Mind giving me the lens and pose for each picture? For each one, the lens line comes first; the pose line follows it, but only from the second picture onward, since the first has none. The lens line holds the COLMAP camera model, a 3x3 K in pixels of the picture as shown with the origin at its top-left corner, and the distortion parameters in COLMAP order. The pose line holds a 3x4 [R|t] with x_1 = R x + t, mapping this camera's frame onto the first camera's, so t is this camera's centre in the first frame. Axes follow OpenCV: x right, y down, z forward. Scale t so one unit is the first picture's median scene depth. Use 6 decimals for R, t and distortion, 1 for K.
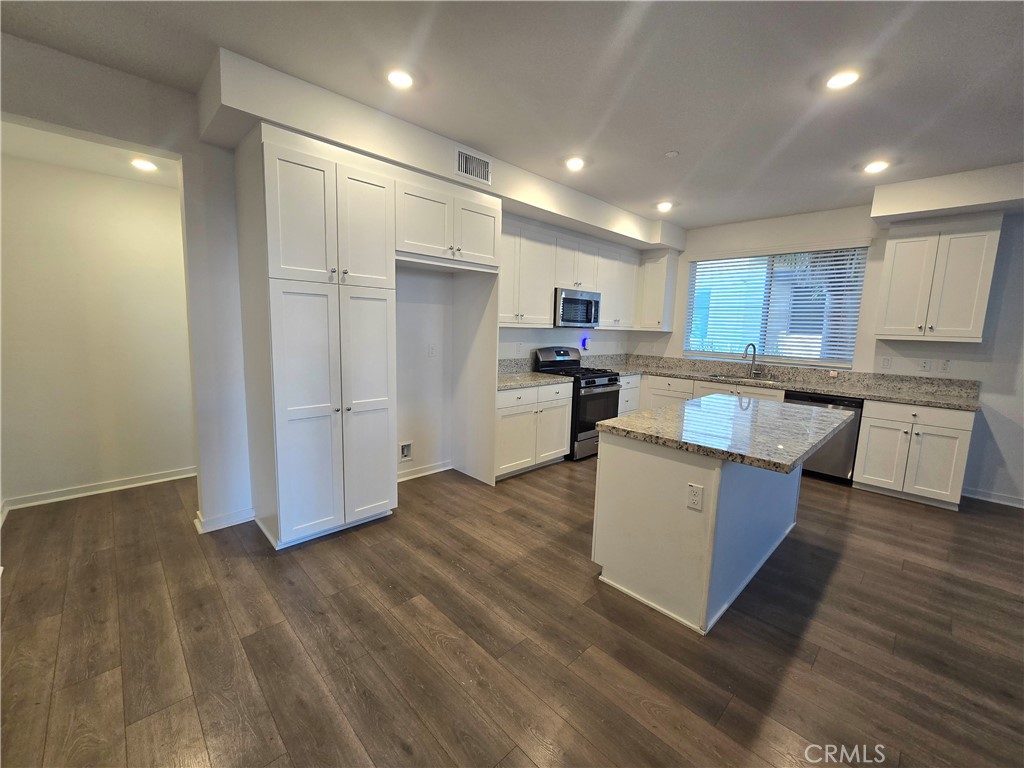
lens RADIAL K [[417.9, 0, 513.3], [0, 417.9, 382.5], [0, 0, 1]] dist [0.000152, -0.000152]
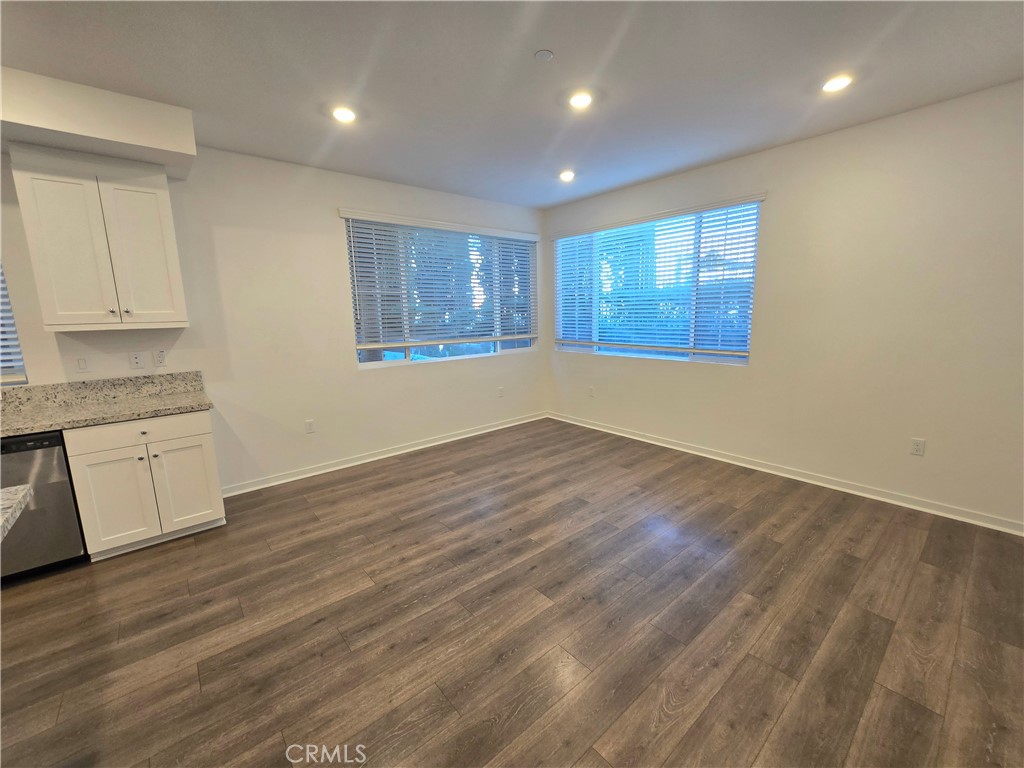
lens RADIAL K [[417.9, 0, 513.3], [0, 417.9, 382.5], [0, 0, 1]] dist [0.000152, -0.000152]
pose [[0.066773, -0.201177, 0.977276, 0.285866], [0.157931, 0.969246, 0.188733, -0.039930], [-0.985190, 0.141740, 0.096492, 0.262129]]
